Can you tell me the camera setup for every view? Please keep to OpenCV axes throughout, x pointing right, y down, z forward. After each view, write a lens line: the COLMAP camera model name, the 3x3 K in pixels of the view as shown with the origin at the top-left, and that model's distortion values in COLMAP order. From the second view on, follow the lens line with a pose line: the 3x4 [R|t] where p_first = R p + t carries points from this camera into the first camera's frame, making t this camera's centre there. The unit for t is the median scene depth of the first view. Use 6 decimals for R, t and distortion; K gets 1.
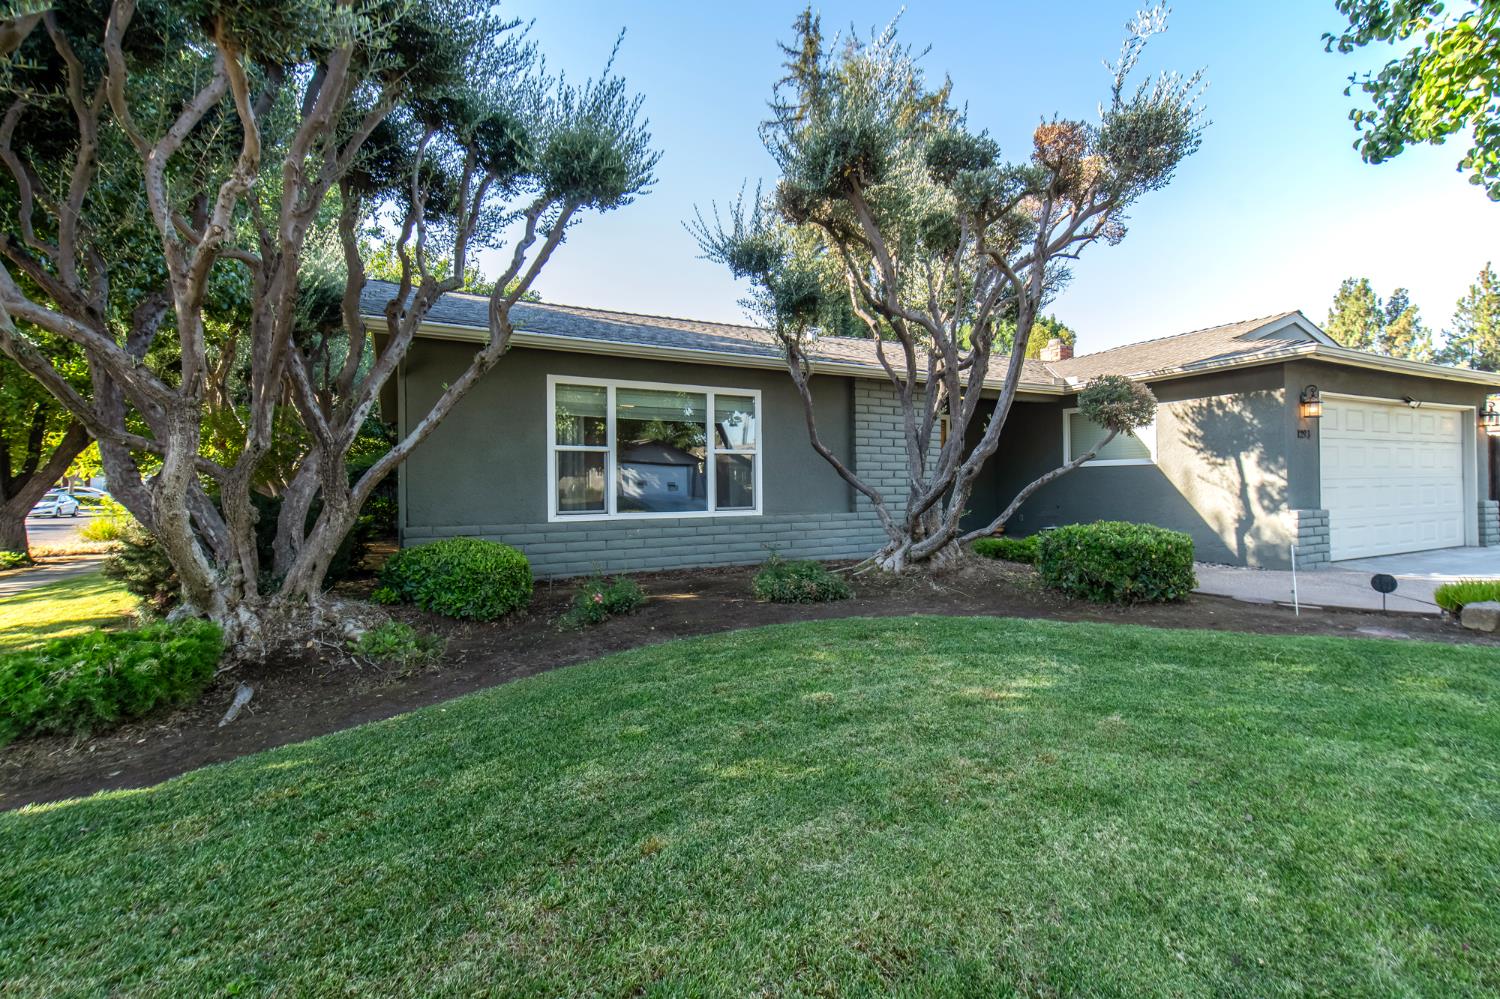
lens RADIAL K [[691.2, 0, 788.8], [0, 691.2, 474.1], [0, 0, 1]] dist [0.042089, 0.001168]
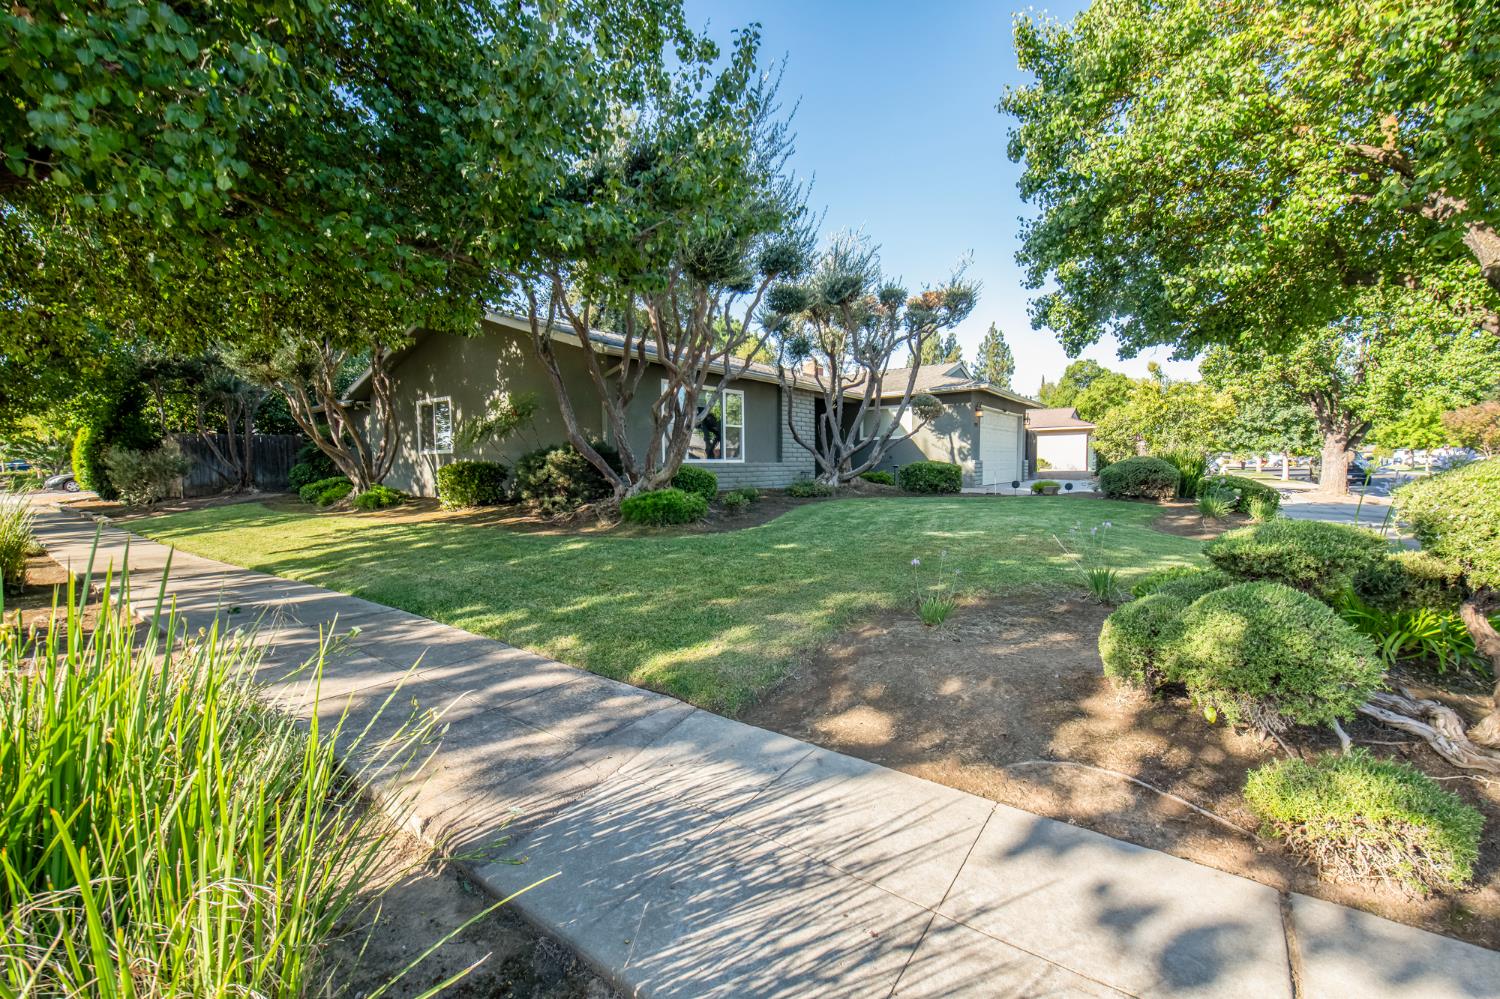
lens RADIAL K [[622.1, 0, 742.1], [0, 622.1, 493.9], [0, 0, 1]] dist [-0.004040, -0.002962]
pose [[0.920003, -0.020569, 0.391372, -0.670169], [-0.002063, 0.998354, 0.057320, 0.048090], [-0.391906, -0.053543, 0.918446, -0.466331]]
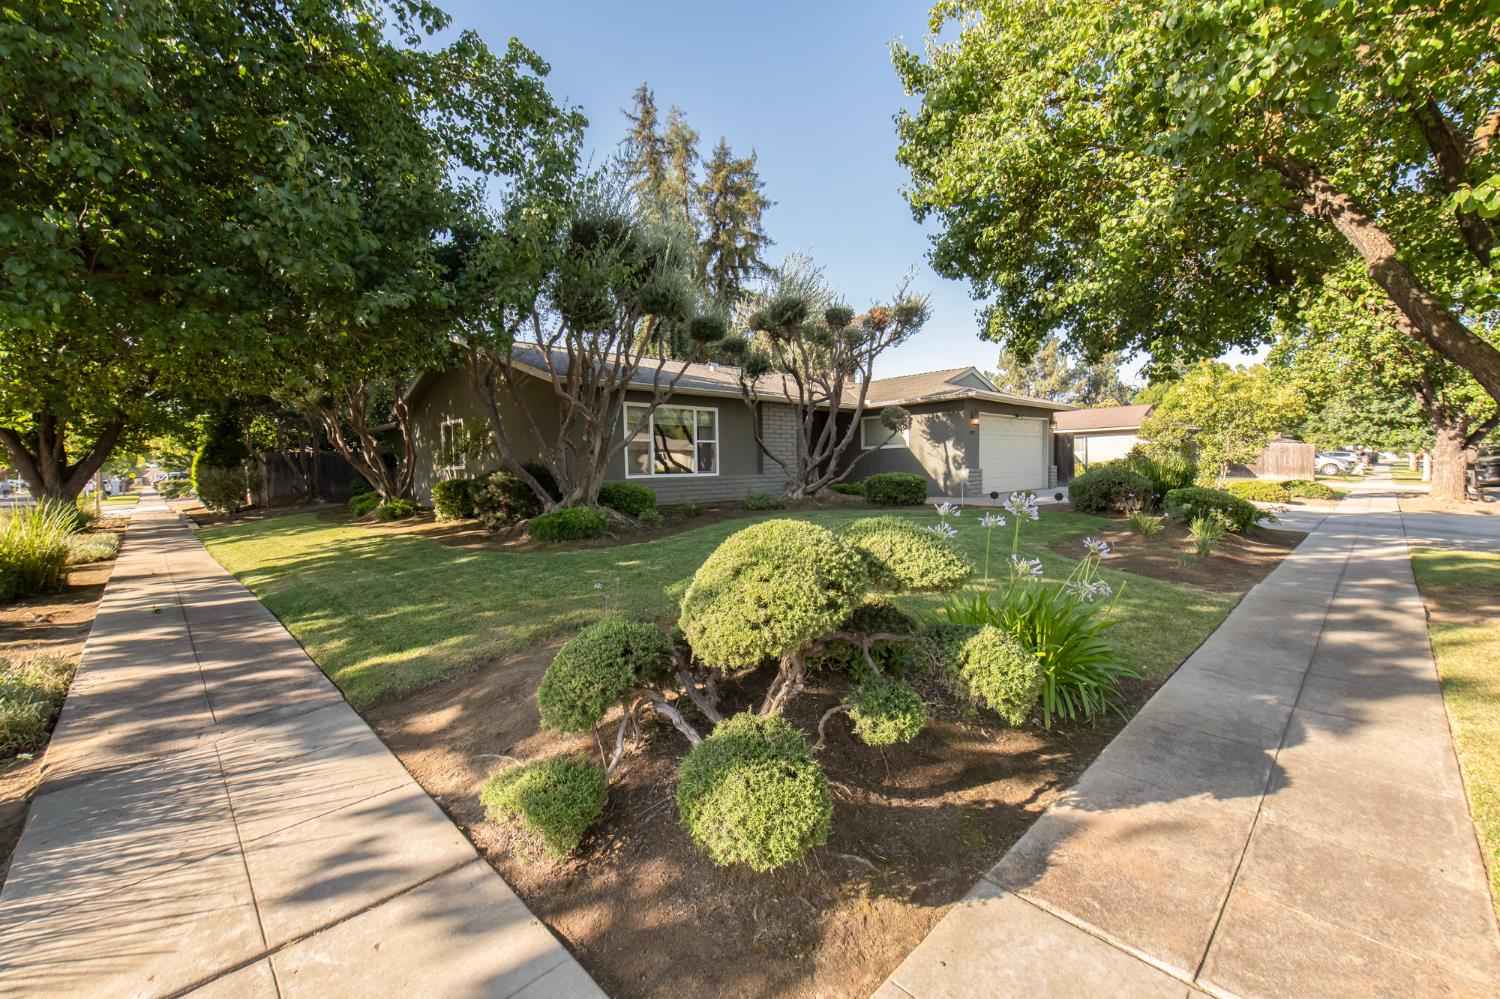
lens RADIAL K [[622.1, 0, 743.8], [0, 622.1, 496.4], [0, 0, 1]] dist [-0.004040, -0.002962]
pose [[0.969137, -0.024891, 0.245264, -0.388709], [0.010640, 0.998186, 0.059258, 0.017693], [-0.246295, -0.054819, 0.967643, -0.637170]]
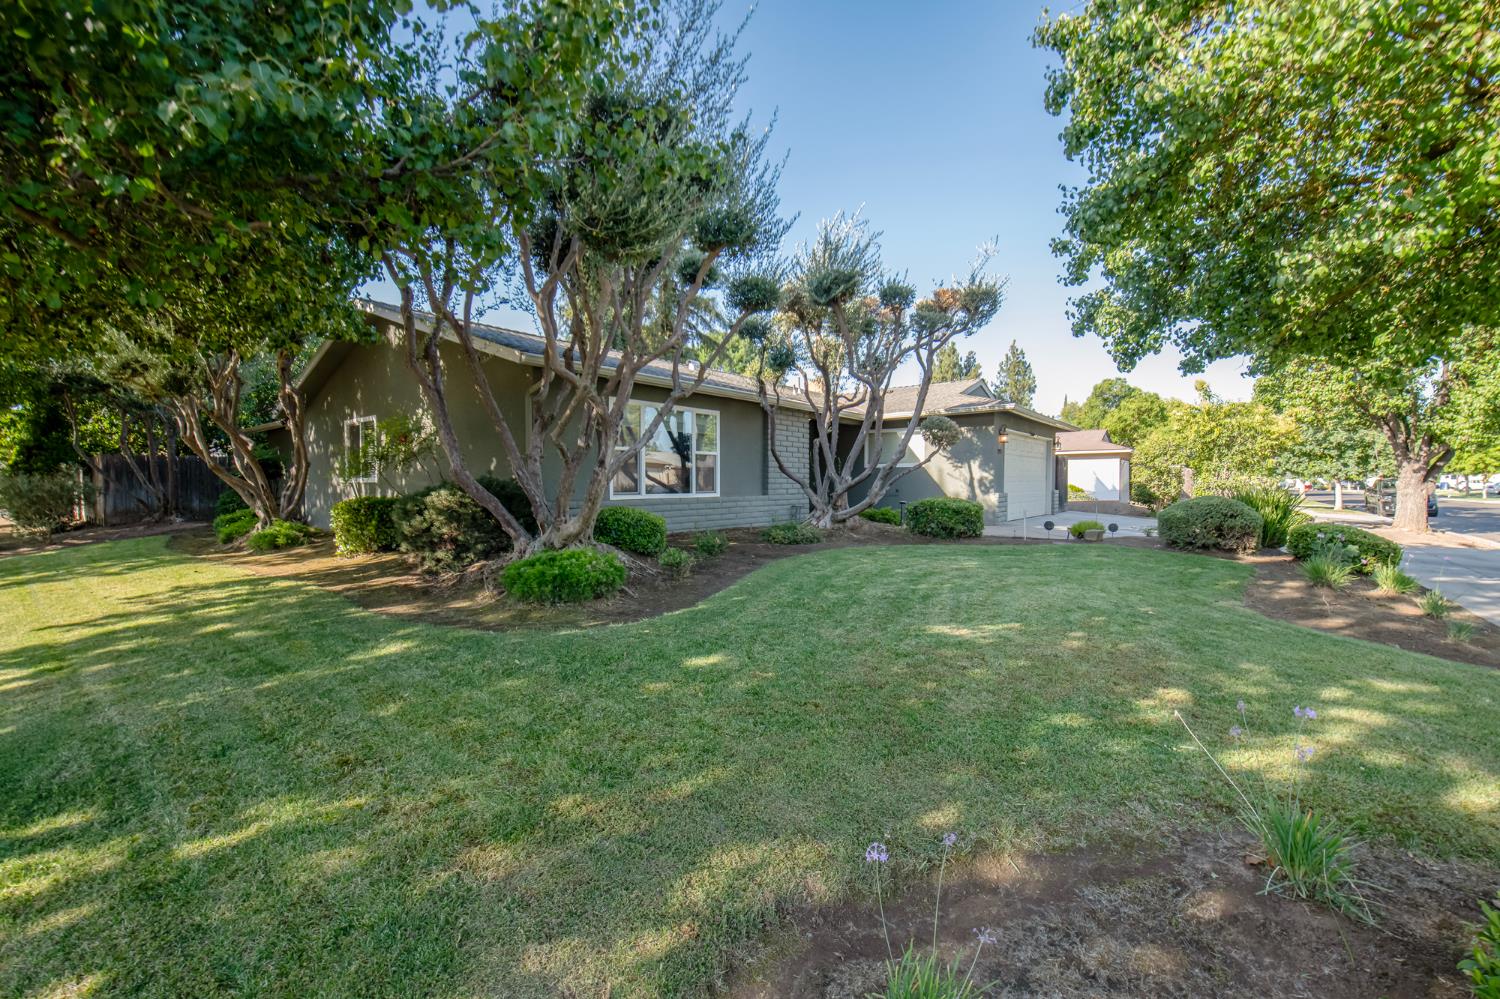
lens RADIAL K [[622.1, 0, 742.0], [0, 622.1, 495.6], [0, 0, 1]] dist [-0.004040, -0.002962]
pose [[0.930813, -0.002361, 0.365489, -0.481969], [-0.010065, 0.999434, 0.032089, 0.013824], [-0.365358, -0.033547, 0.930262, -0.255066]]
